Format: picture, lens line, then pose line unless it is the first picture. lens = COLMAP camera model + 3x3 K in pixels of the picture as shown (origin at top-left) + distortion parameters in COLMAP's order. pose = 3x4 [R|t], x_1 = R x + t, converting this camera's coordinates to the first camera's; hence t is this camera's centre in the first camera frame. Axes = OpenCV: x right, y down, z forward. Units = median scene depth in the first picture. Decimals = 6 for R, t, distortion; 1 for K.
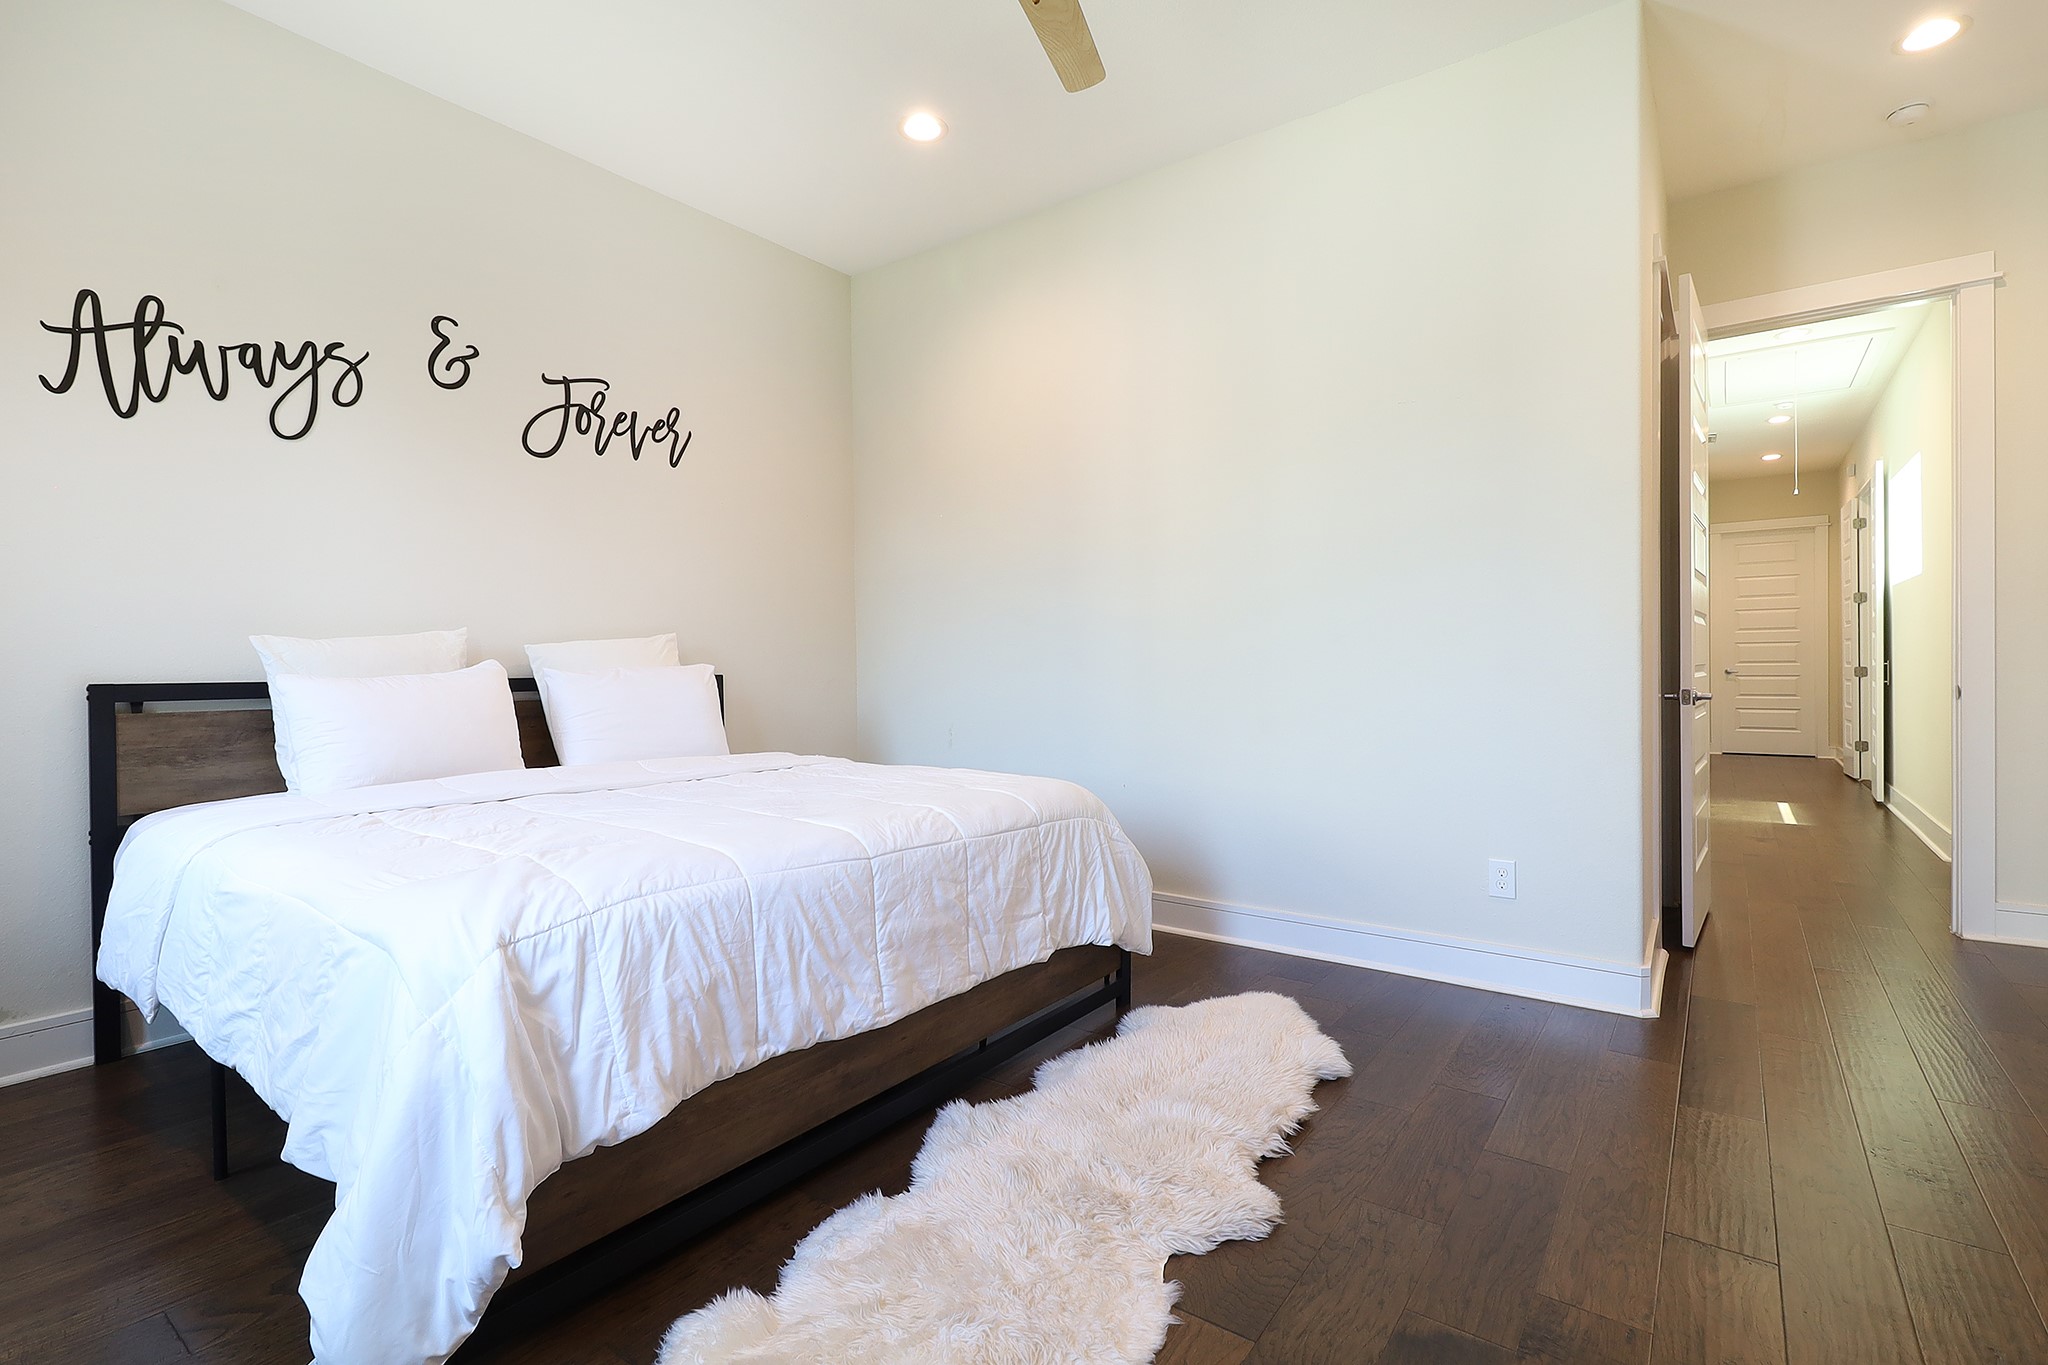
lens RADIAL K [[1025.8, 0, 1024.0], [0, 1025.8, 682.5], [0, 0, 1]] dist [0.000551, 0.000677]
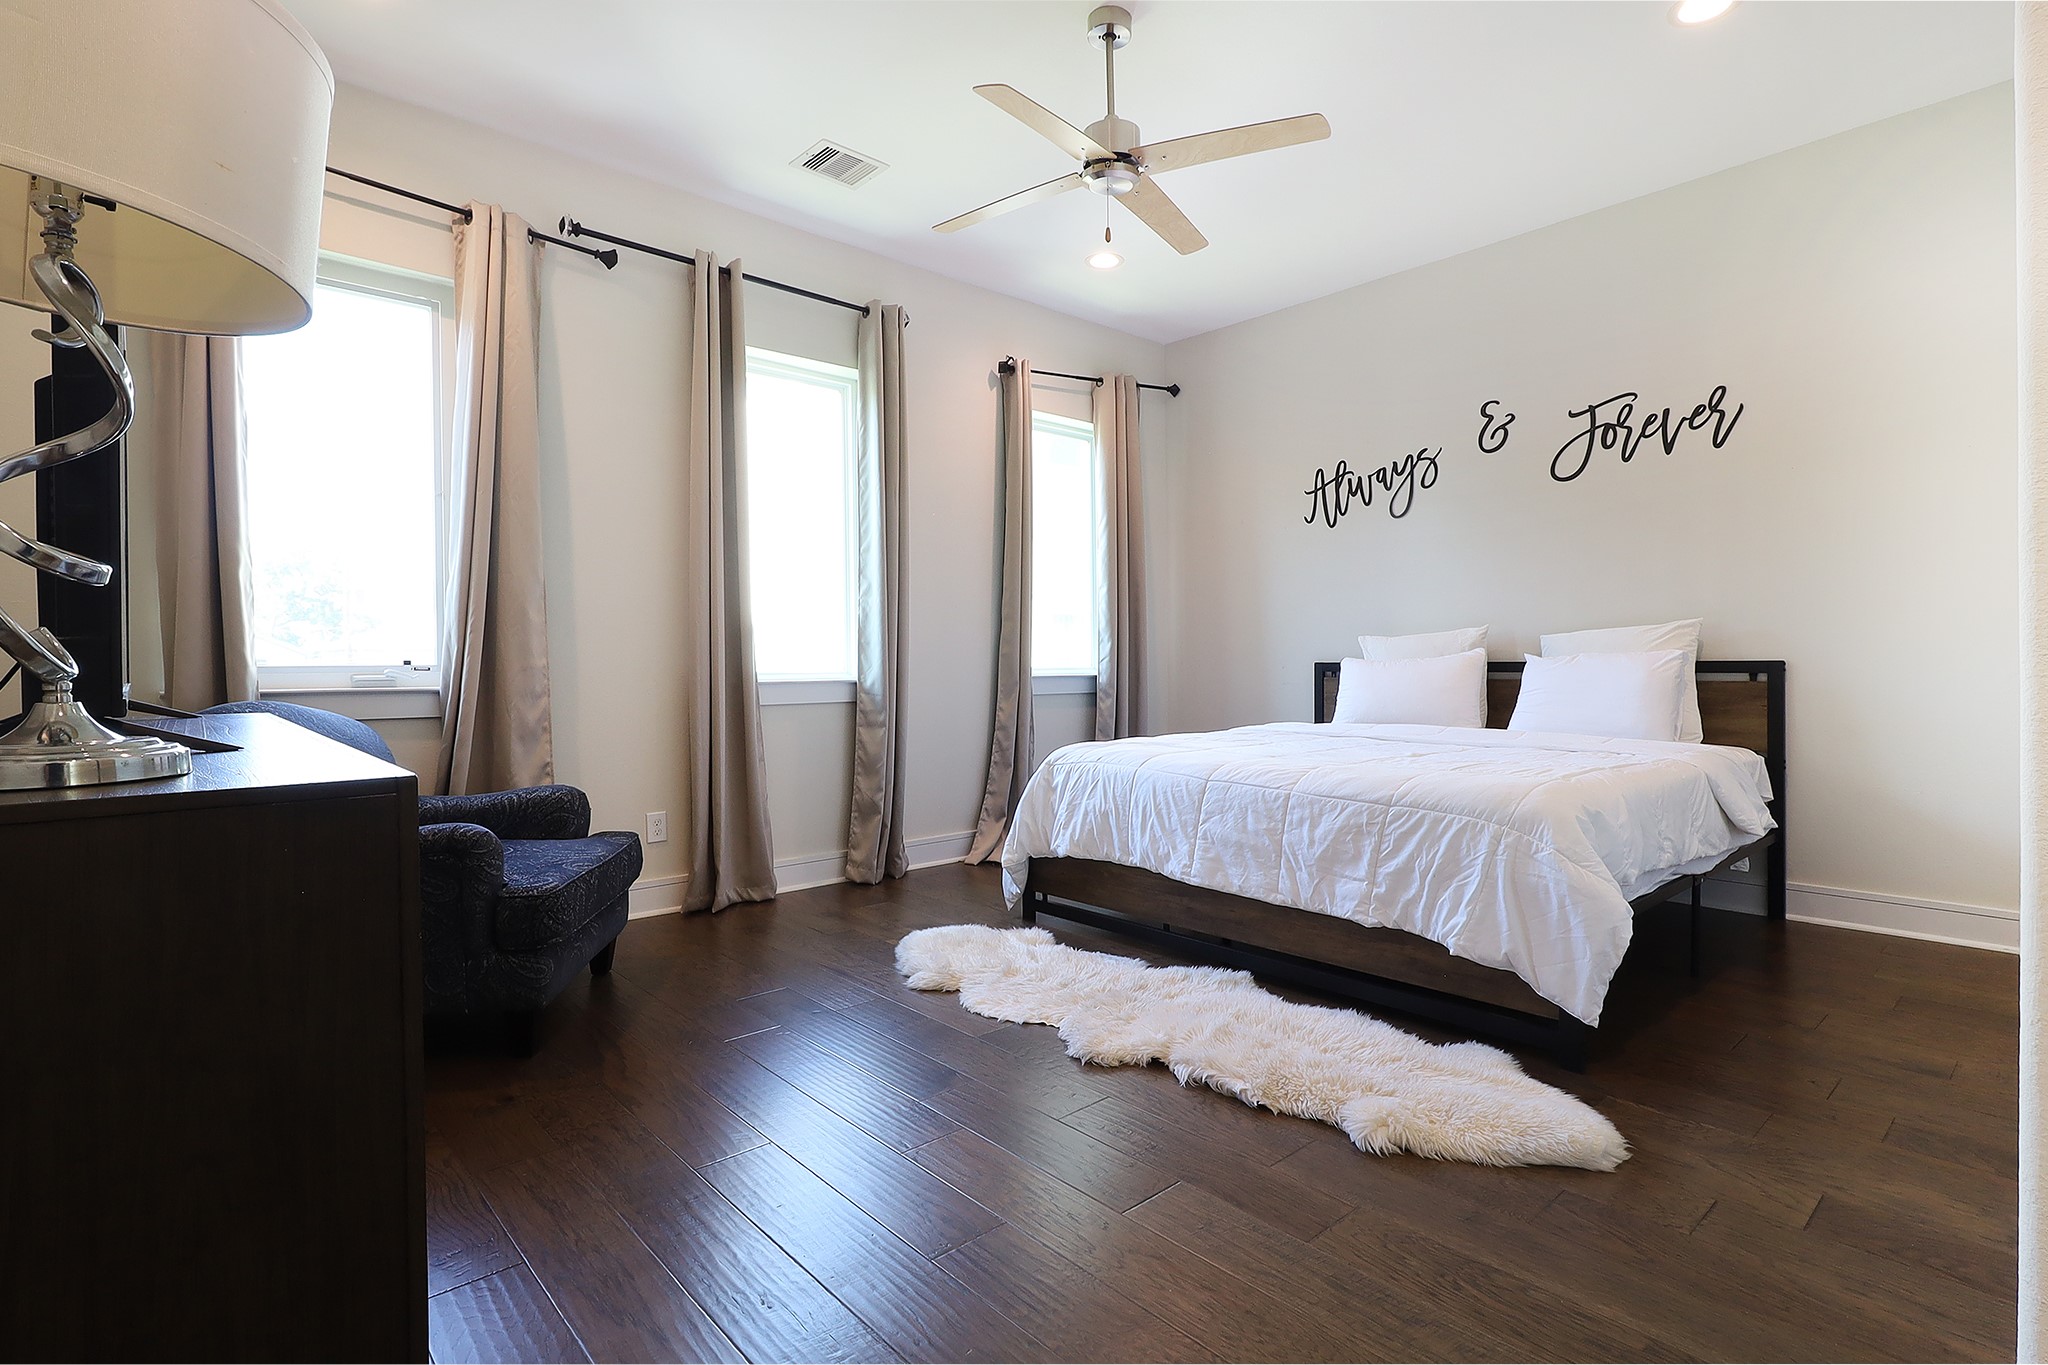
lens RADIAL K [[964.9, 0, 1011.7], [0, 964.9, 665.7], [0, 0, 1]] dist [-0.000453, -0.000535]
pose [[-0.242867, 0.016544, -0.969918, 1.044471], [-0.004309, 0.999826, 0.018133, -0.022400], [0.970050, 0.008583, -0.242754, 0.829584]]
